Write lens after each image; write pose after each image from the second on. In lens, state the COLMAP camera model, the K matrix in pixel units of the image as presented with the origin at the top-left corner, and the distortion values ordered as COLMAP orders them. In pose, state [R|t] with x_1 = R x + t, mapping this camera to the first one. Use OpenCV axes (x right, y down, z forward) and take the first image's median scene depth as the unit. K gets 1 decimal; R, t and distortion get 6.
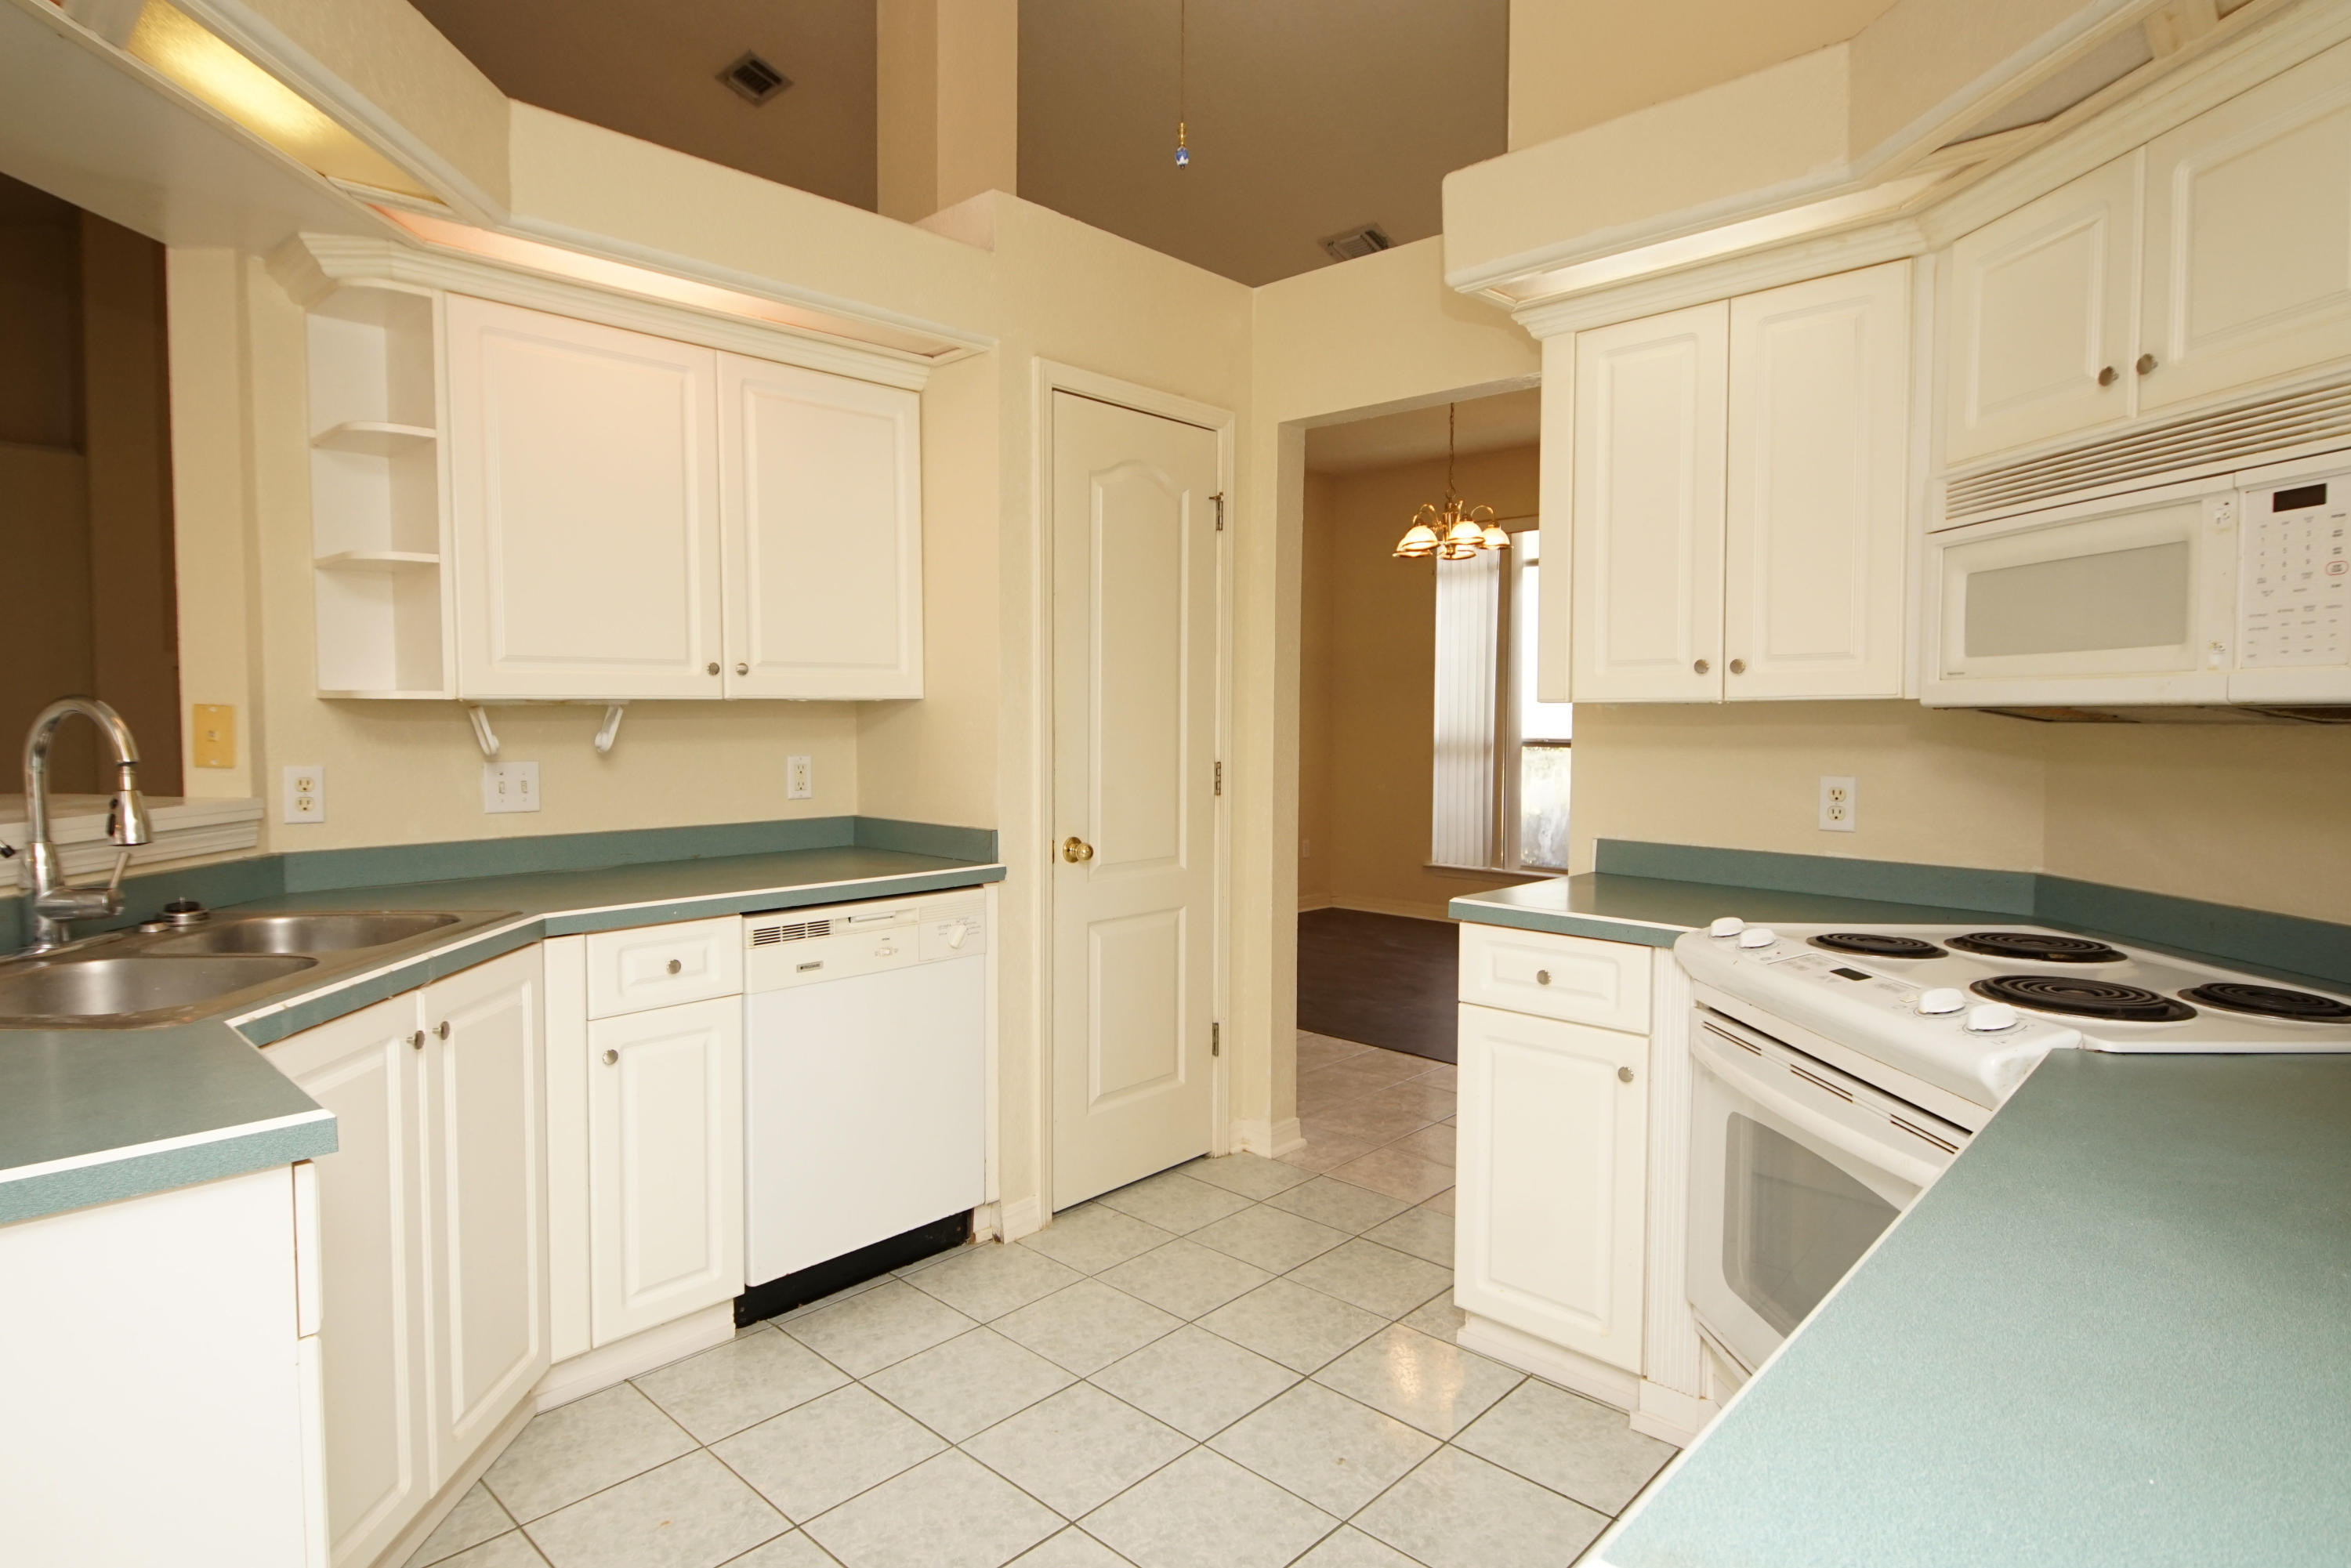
lens RADIAL K [[1253.2, 0, 1196.9], [0, 1253.2, 765.1], [0, 0, 1]] dist [0.017899, -0.018669]
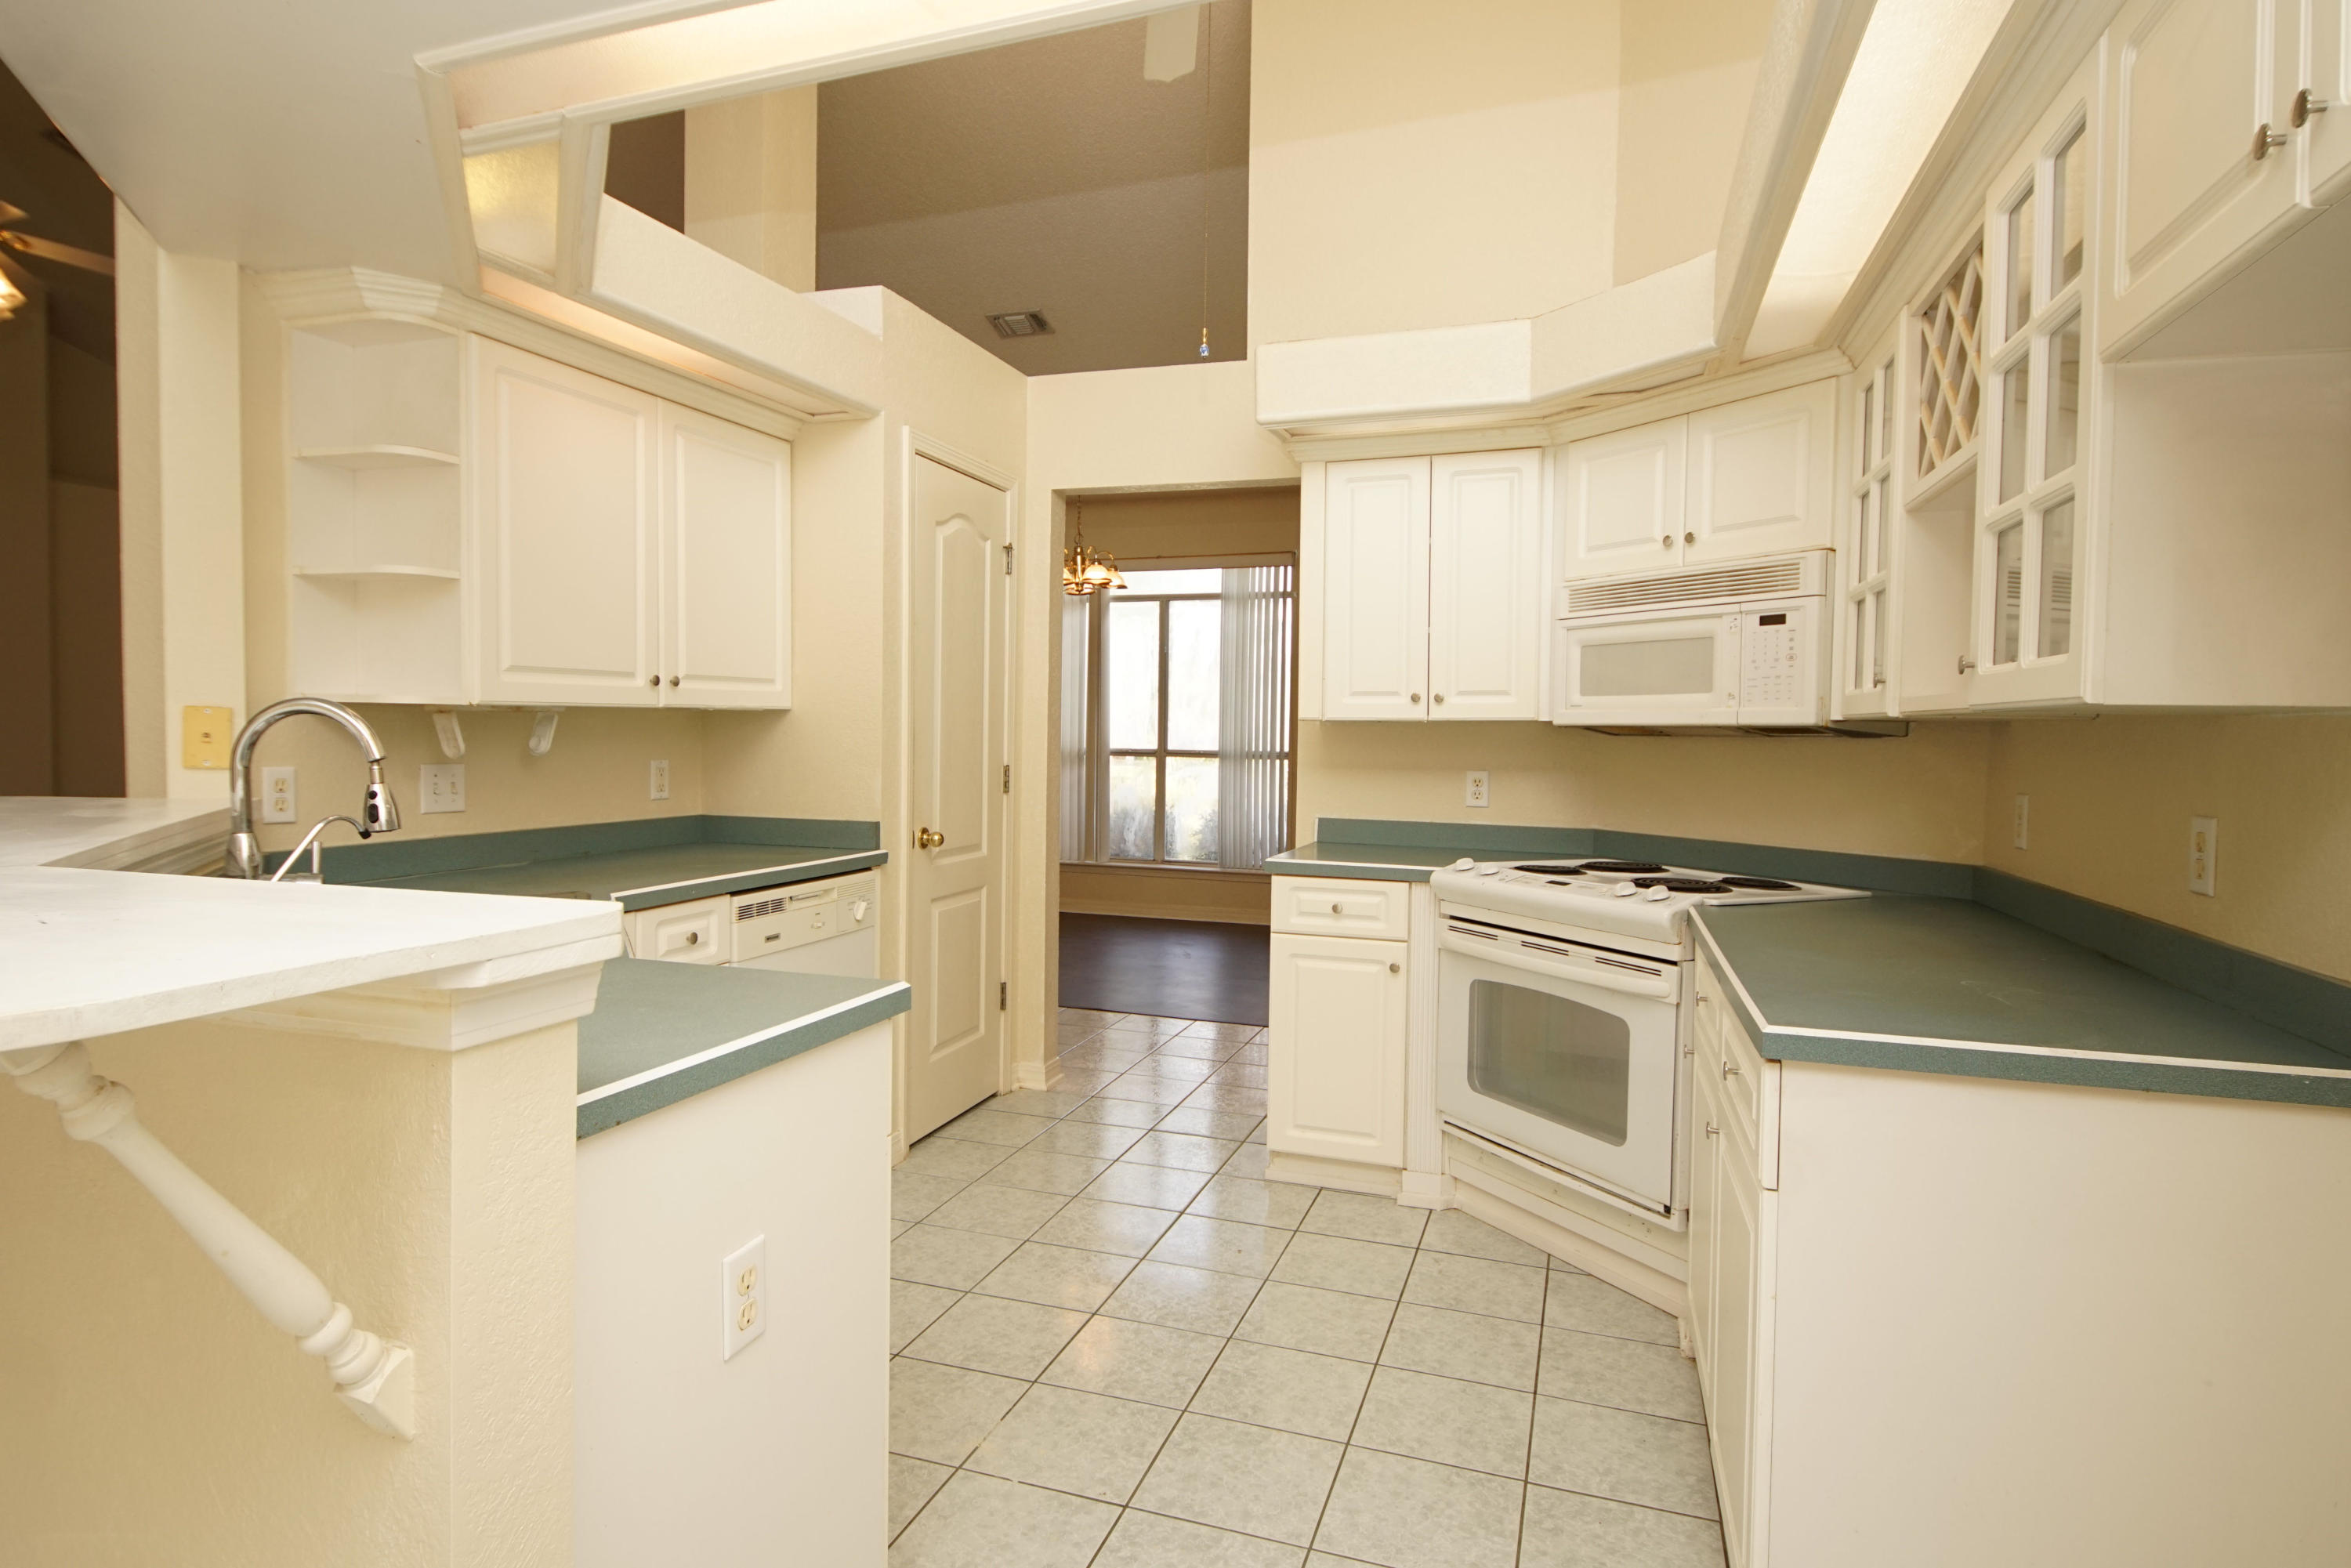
lens RADIAL K [[1253.2, 0, 1139.1], [0, 1253.2, 763.2], [0, 0, 1]] dist [0.017899, -0.018669]
pose [[0.908361, -0.002259, 0.418181, -0.504734], [0.007494, 0.999913, -0.010875, 0.013177], [-0.418119, 0.013012, 0.908299, -0.213817]]
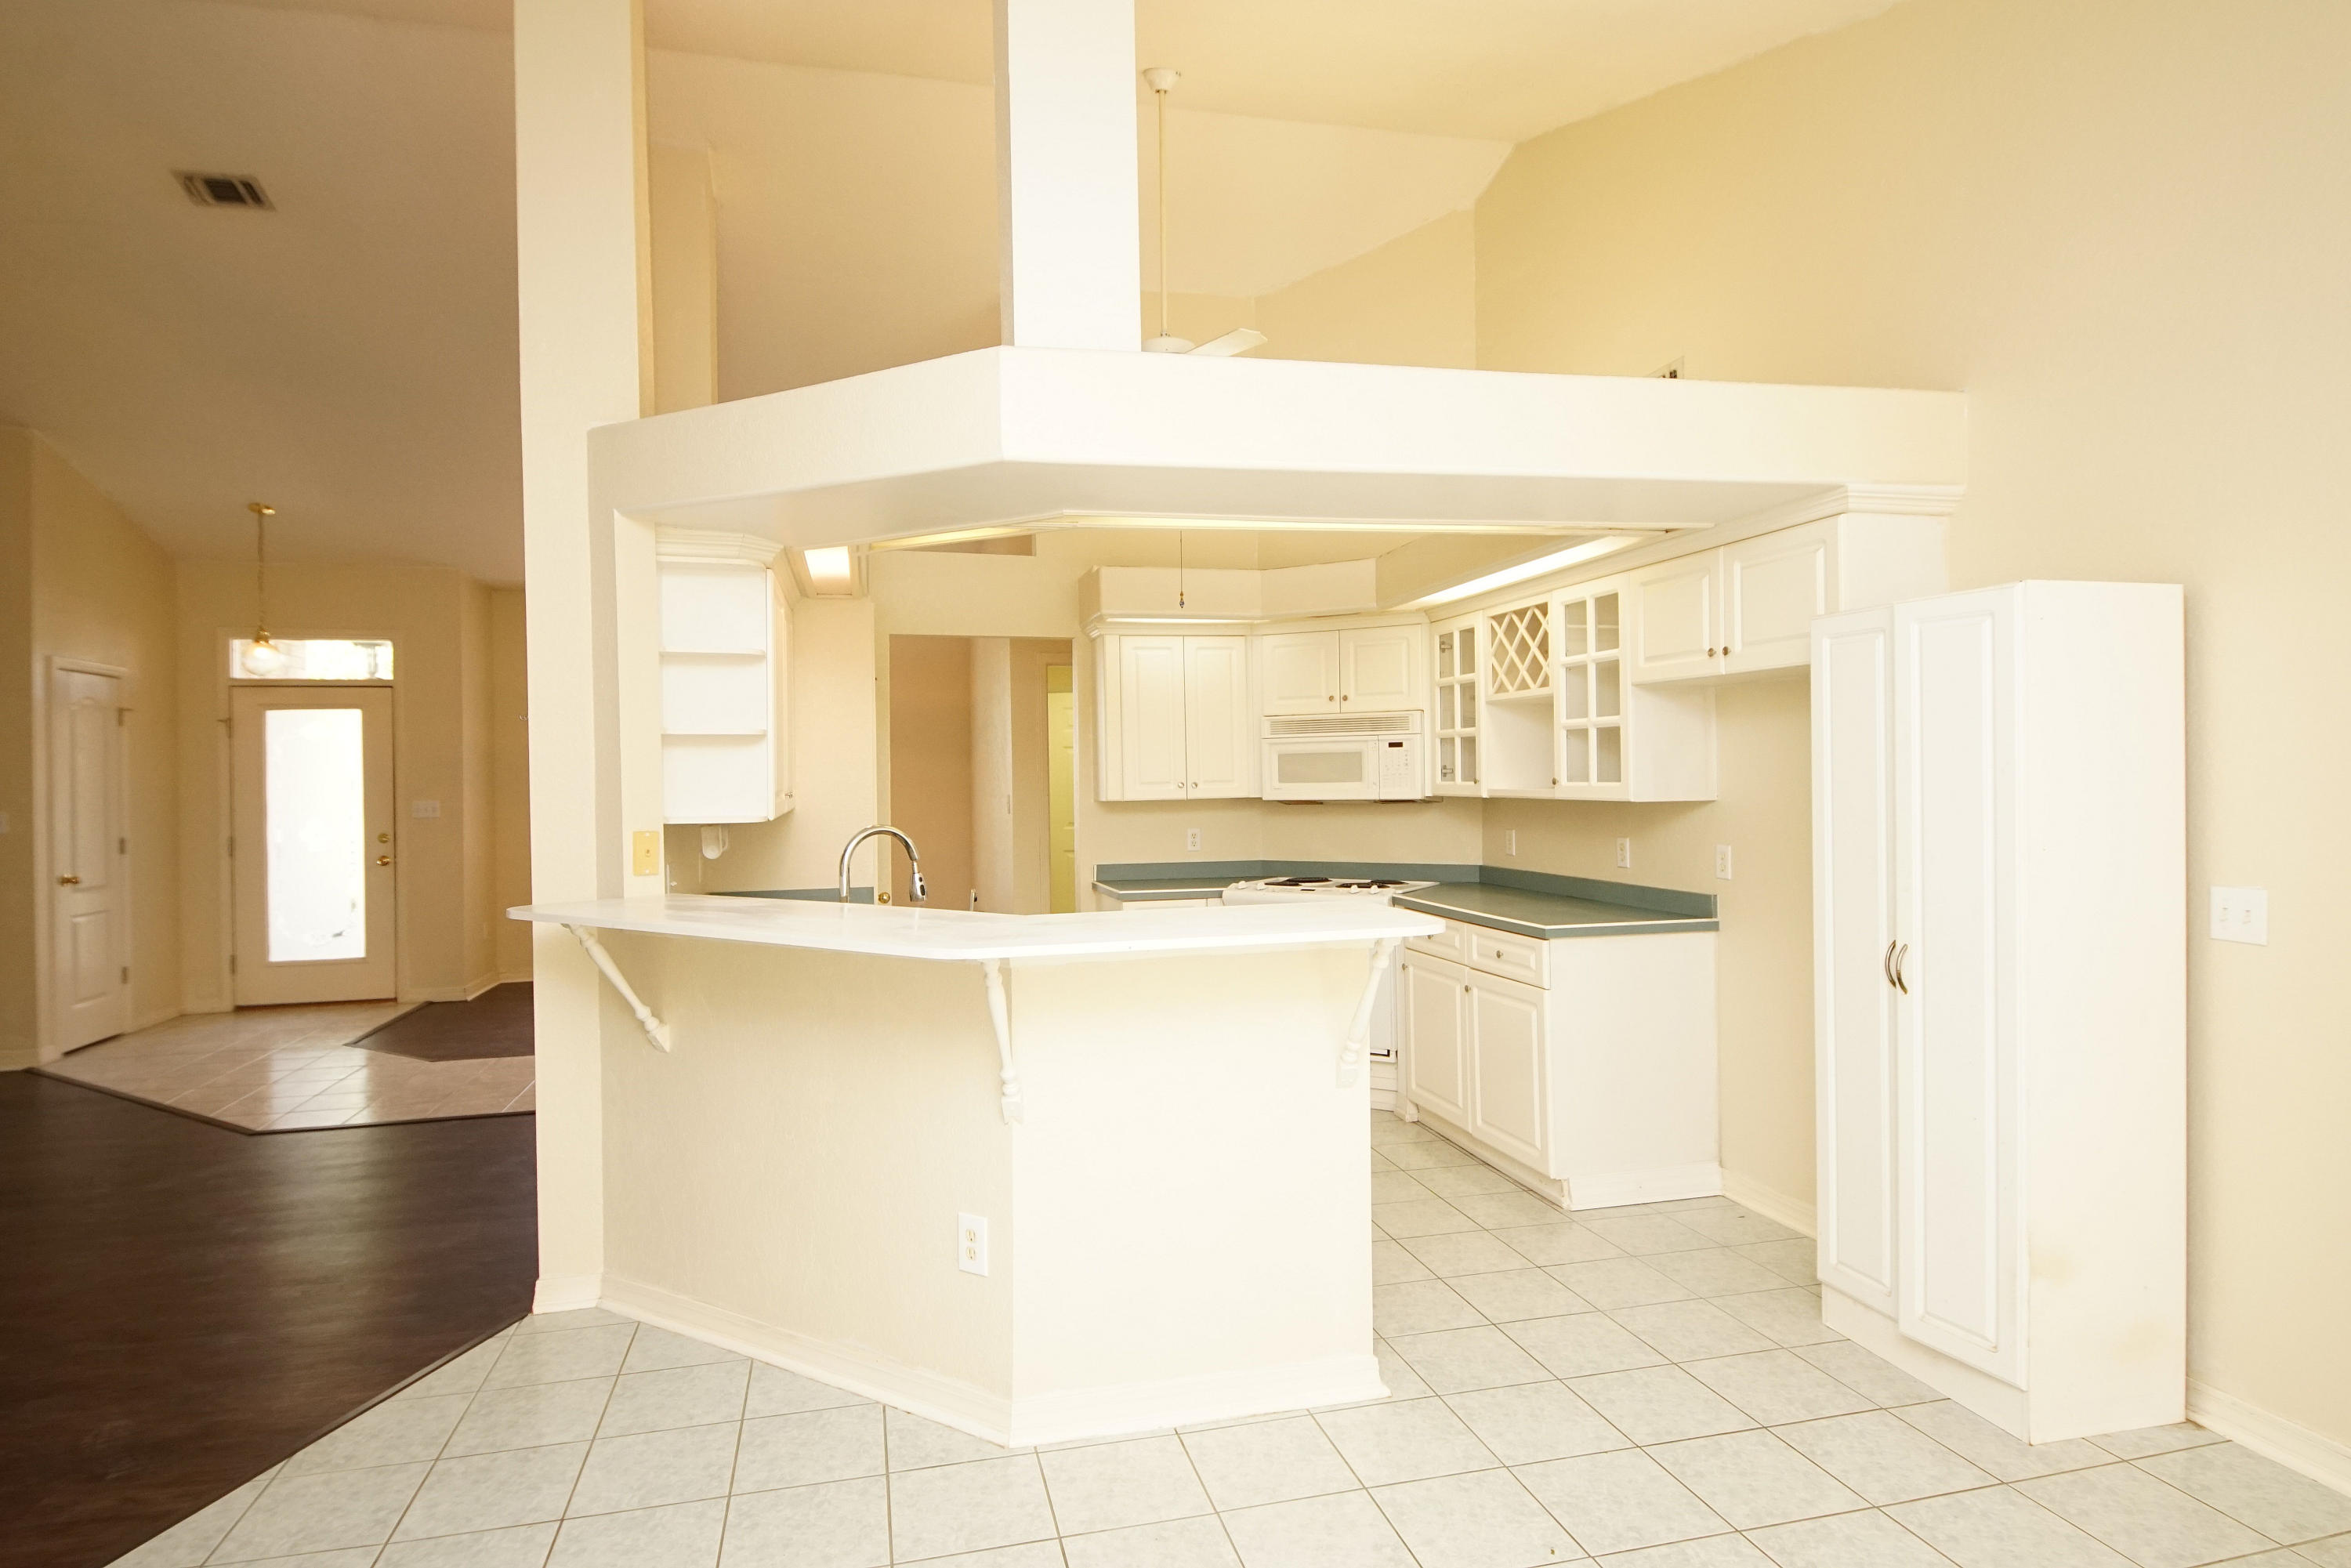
lens RADIAL K [[1253.2, 0, 1139.1], [0, 1253.2, 773.3], [0, 0, 1]] dist [0.017899, -0.018669]
pose [[0.548015, -0.009874, 0.836410, -1.603547], [0.051137, 0.998455, -0.021718, -0.051898], [-0.834904, 0.054674, 0.547673, -0.241828]]
